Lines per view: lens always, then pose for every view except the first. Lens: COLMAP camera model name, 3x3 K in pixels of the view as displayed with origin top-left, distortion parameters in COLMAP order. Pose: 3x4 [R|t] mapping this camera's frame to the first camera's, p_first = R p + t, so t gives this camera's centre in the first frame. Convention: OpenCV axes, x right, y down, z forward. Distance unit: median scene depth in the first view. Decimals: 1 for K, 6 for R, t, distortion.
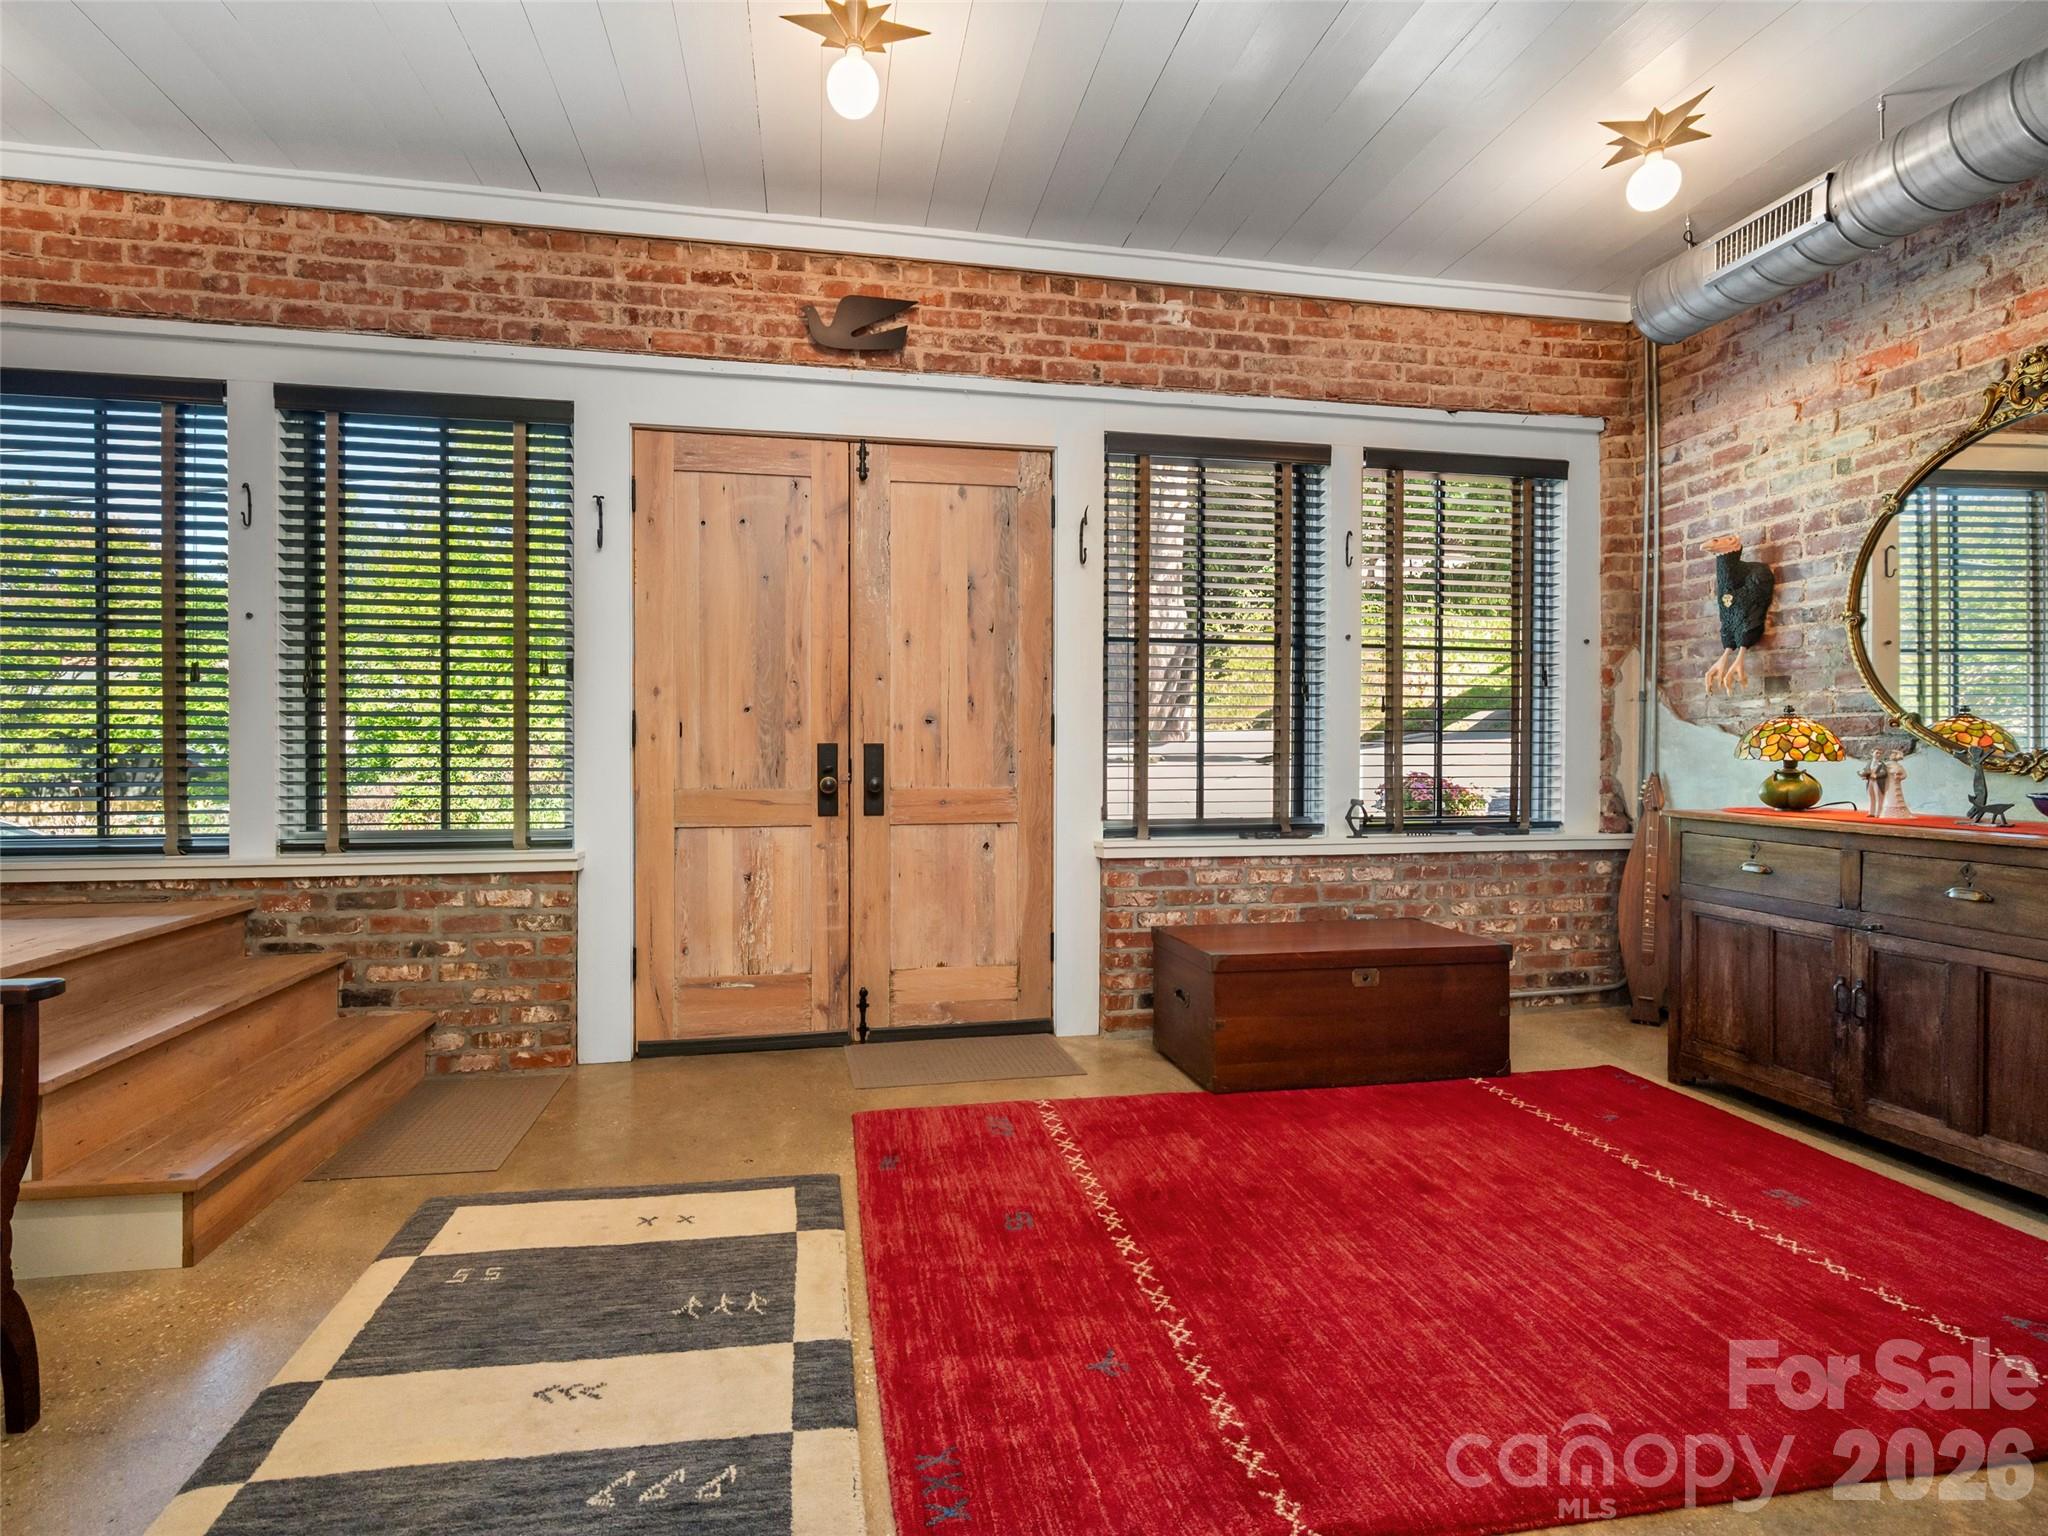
lens RADIAL K [[911.2, 0, 945.7], [0, 911.2, 756.4], [0, 0, 1]] dist [-0.000039, -0.000464]
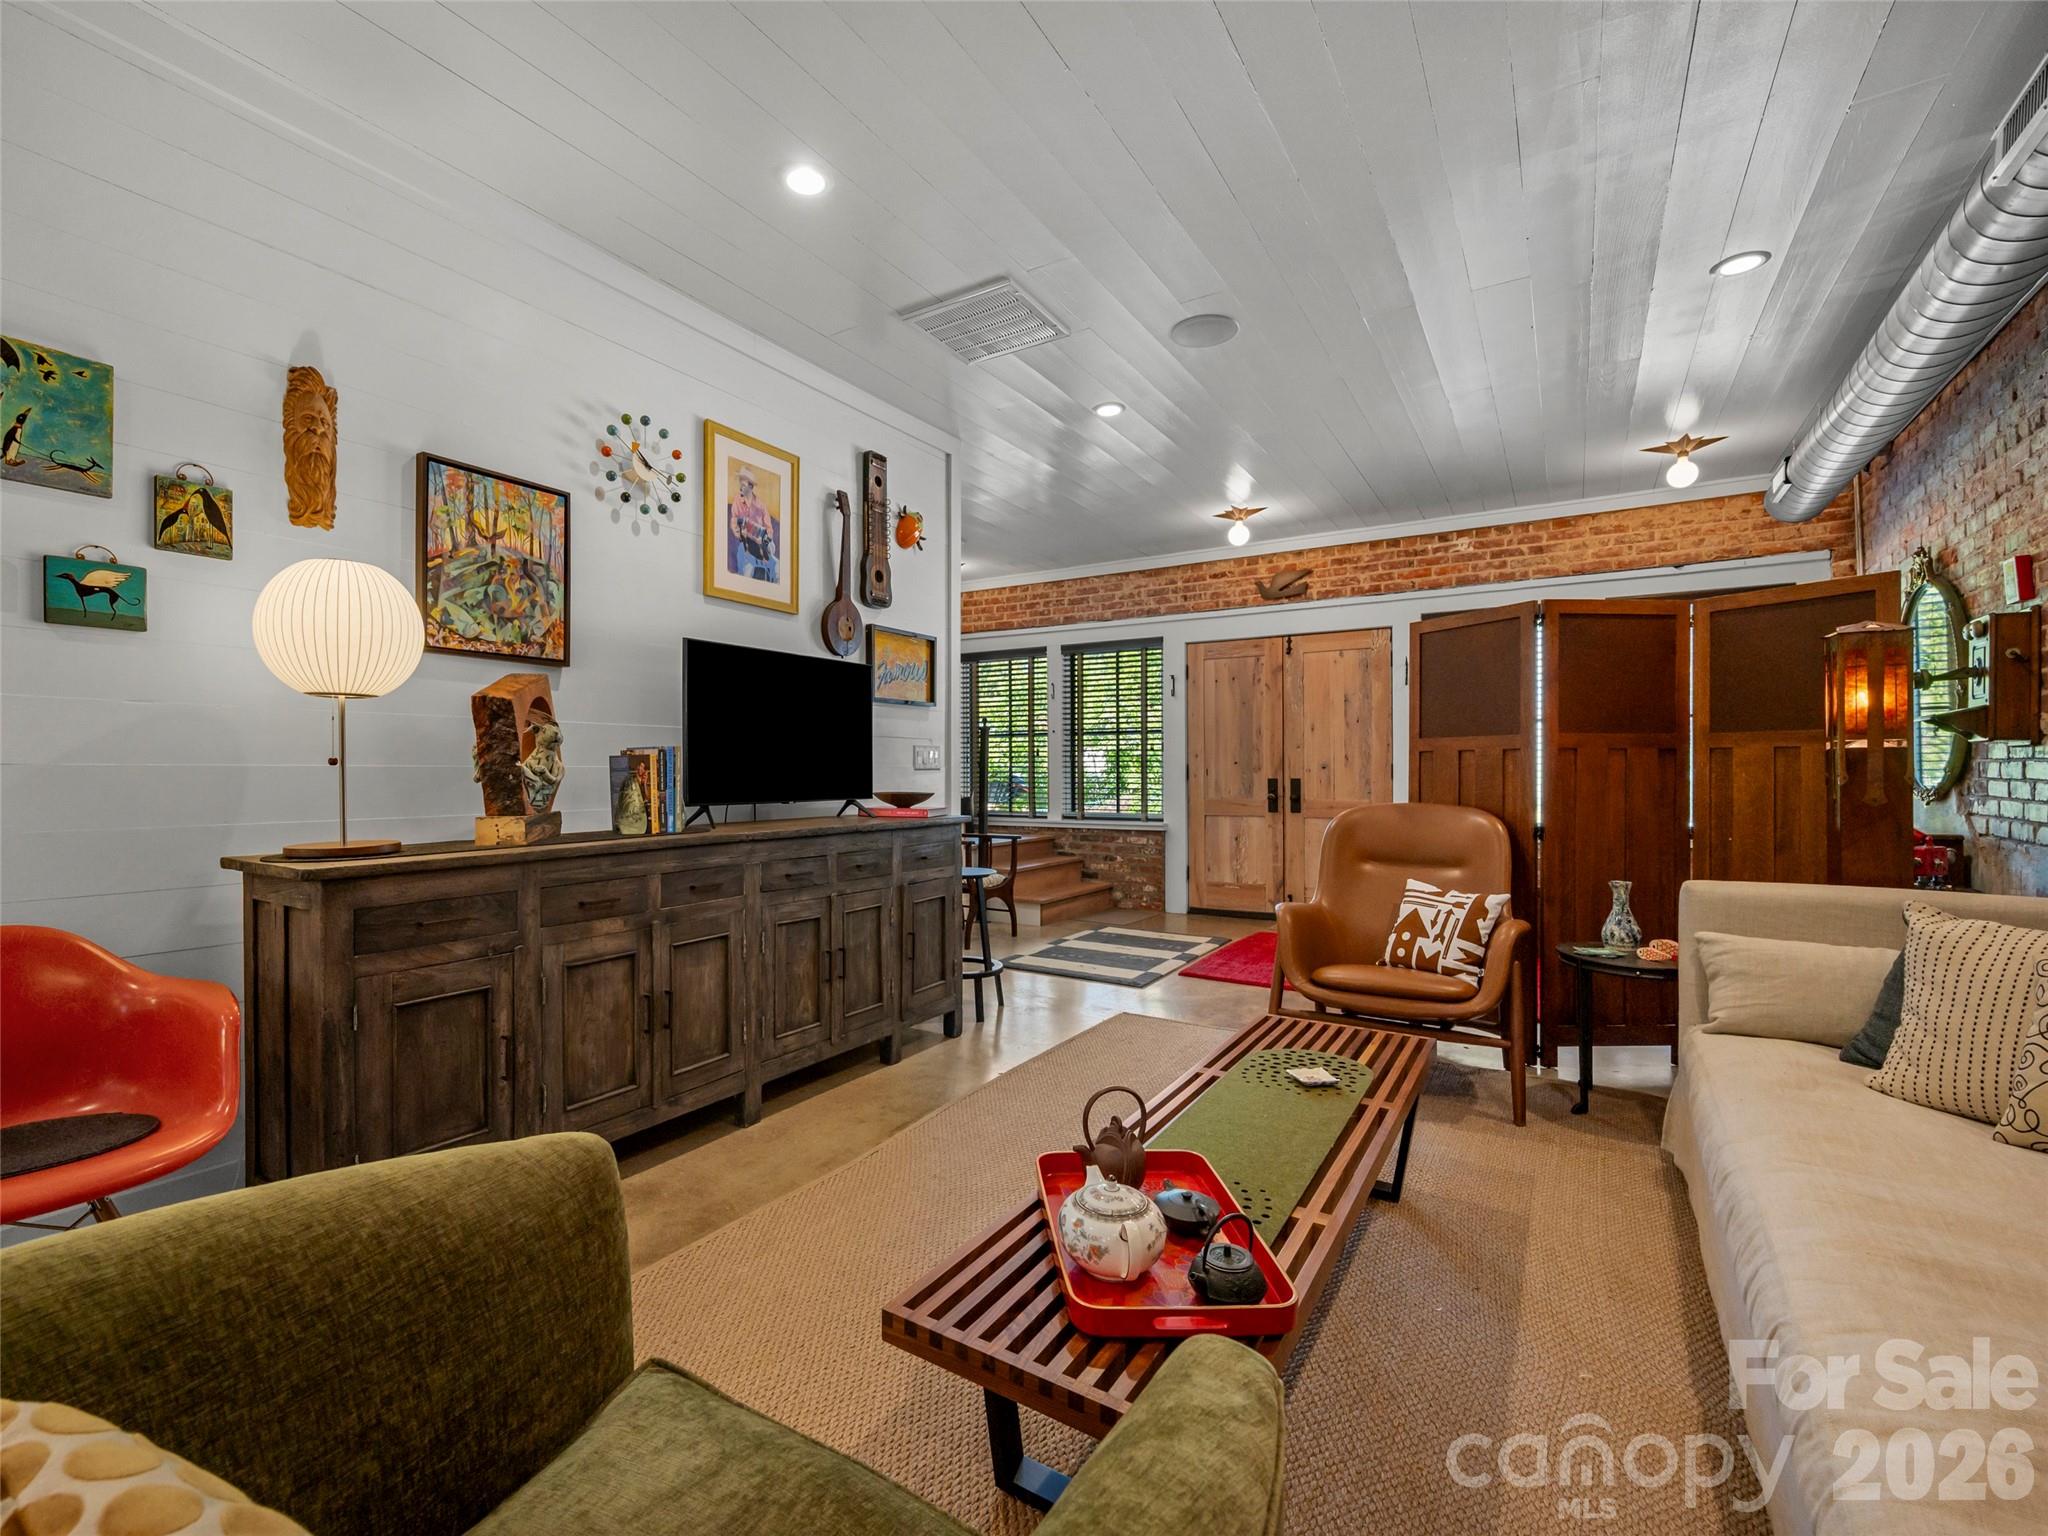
lens RADIAL K [[911.2, 0, 951.1], [0, 911.2, 770.7], [0, 0, 1]] dist [-0.000039, -0.000464]
pose [[0.747114, -0.003922, -0.664685, 0.729170], [-0.000904, 0.999976, -0.006917, -0.016794], [0.664696, 0.005769, 0.747092, -1.104334]]
